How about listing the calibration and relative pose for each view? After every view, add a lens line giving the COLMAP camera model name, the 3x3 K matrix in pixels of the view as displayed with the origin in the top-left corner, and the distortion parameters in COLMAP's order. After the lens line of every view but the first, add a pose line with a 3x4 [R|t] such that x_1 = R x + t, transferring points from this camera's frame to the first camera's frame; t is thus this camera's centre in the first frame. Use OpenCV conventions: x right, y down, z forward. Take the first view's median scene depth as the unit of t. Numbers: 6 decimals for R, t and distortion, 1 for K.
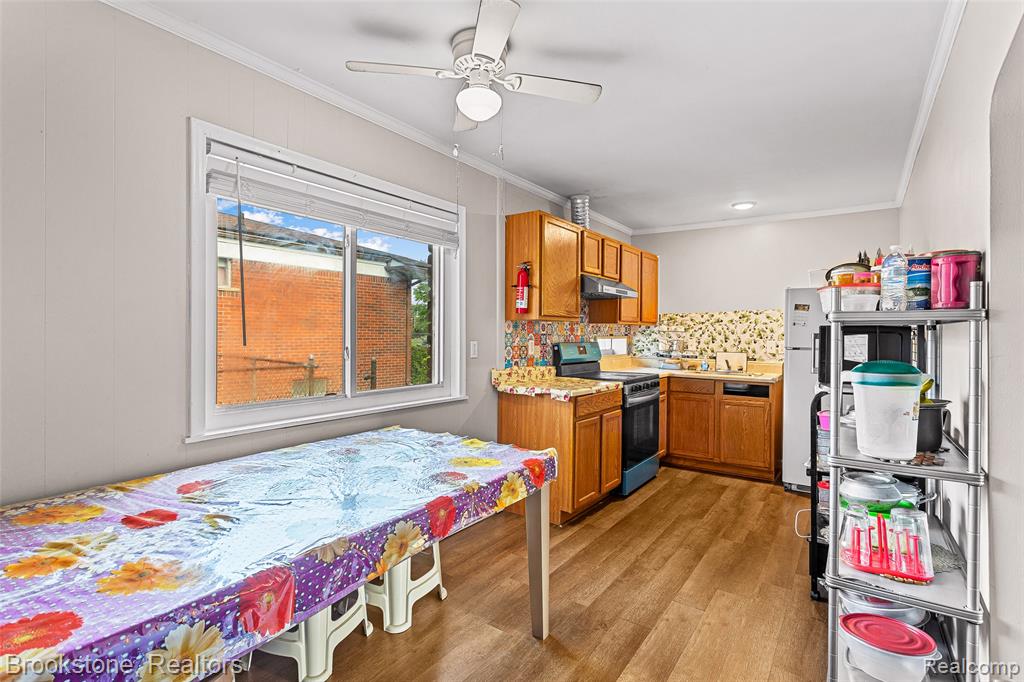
lens RADIAL K [[499.5, 0, 508.9], [0, 499.5, 339.3], [0, 0, 1]] dist [-0.003501, -0.000744]
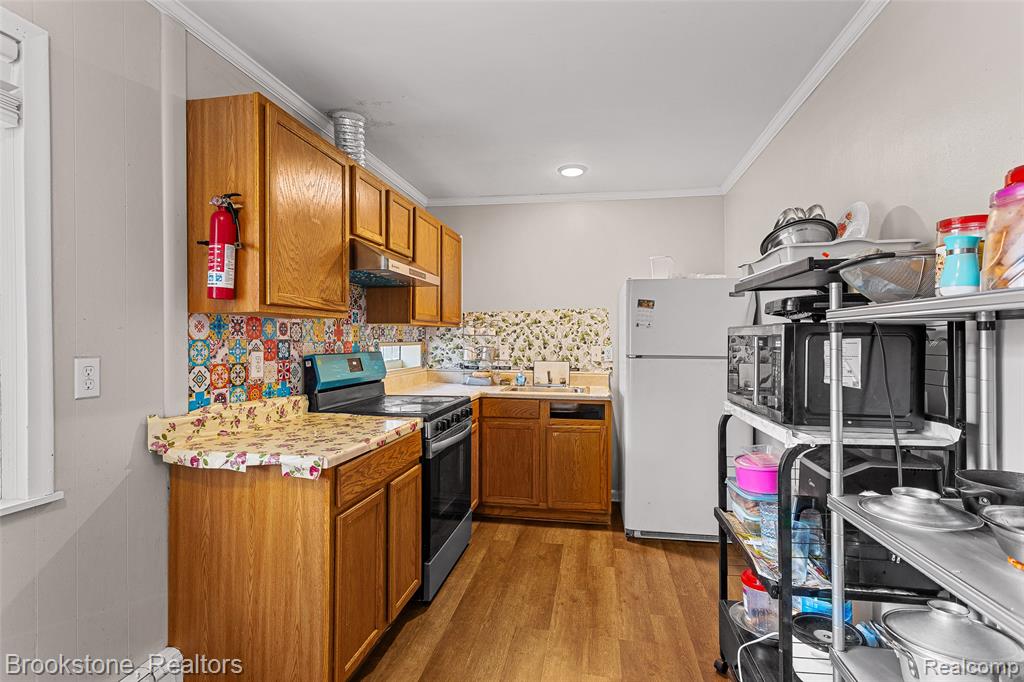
lens RADIAL K [[499.5, 0, 508.9], [0, 499.5, 339.3], [0, 0, 1]] dist [-0.003501, -0.000744]
pose [[0.910882, -0.006458, 0.412616, 0.067251], [0.010093, 0.999927, -0.006630, -0.005079], [-0.412543, 0.010204, 0.910881, 0.367334]]
